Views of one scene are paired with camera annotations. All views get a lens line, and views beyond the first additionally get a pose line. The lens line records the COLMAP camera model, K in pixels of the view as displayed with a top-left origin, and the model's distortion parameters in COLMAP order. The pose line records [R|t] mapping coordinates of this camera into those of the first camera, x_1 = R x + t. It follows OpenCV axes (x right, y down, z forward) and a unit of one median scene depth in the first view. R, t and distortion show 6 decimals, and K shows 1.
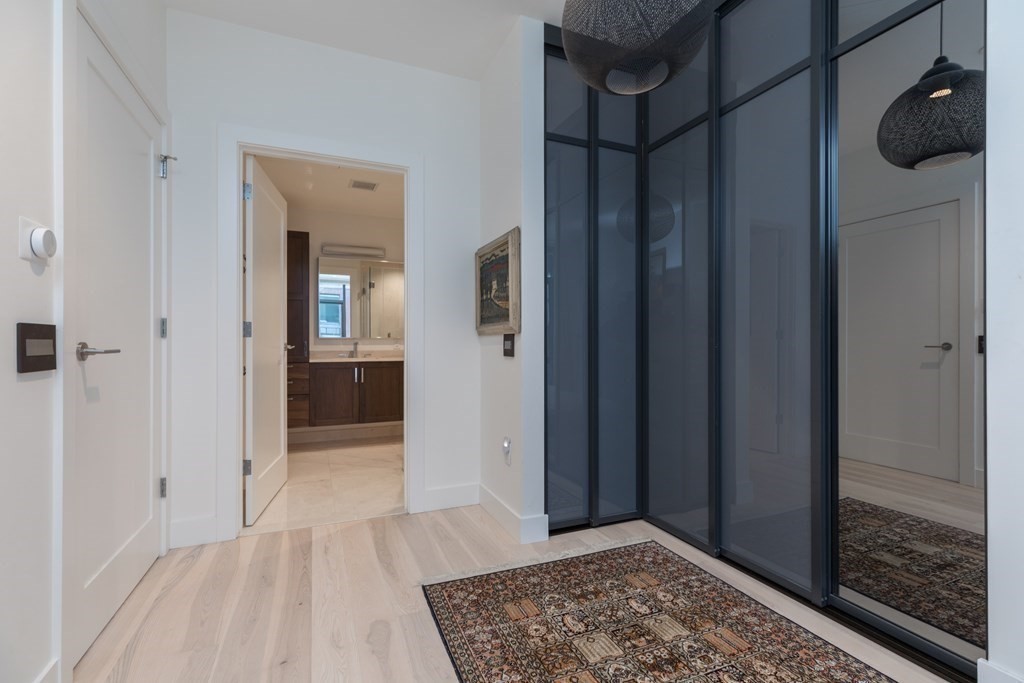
lens RADIAL K [[456.1, 0, 512.0], [0, 456.1, 341.5], [0, 0, 1]] dist [0.005504, 0.000682]
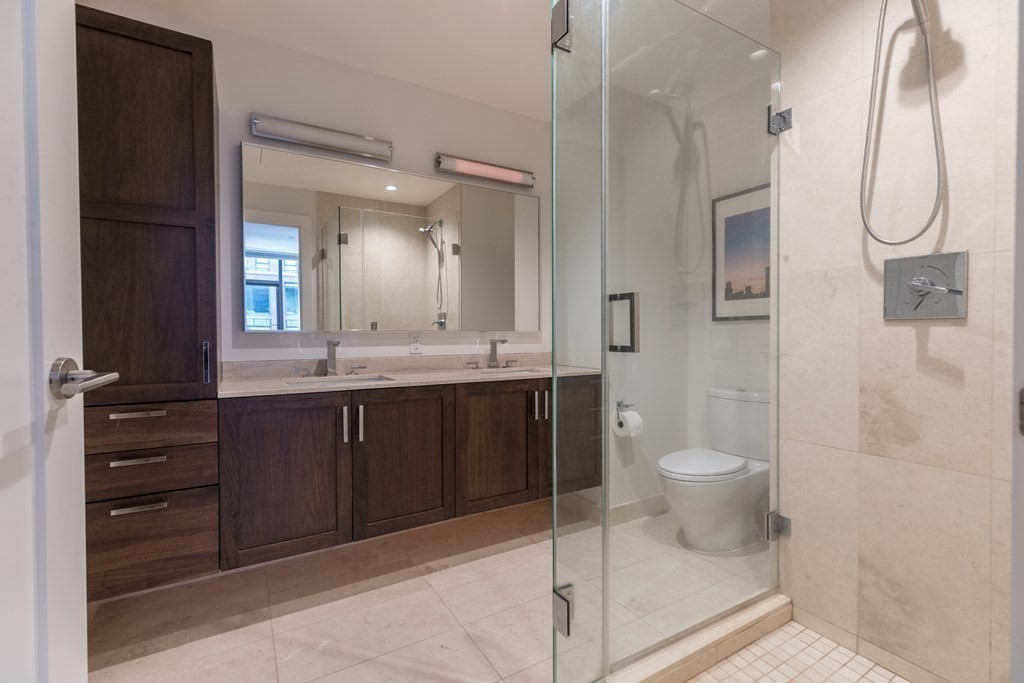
lens RADIAL K [[456.1, 0, 512.0], [0, 456.1, 341.5], [0, 0, 1]] dist [0.005504, 0.000682]
pose [[0.991882, -0.004811, 0.127070, -0.222318], [0.002654, 0.999850, 0.017139, -0.004846], [-0.127133, -0.016662, 0.991746, 0.527255]]
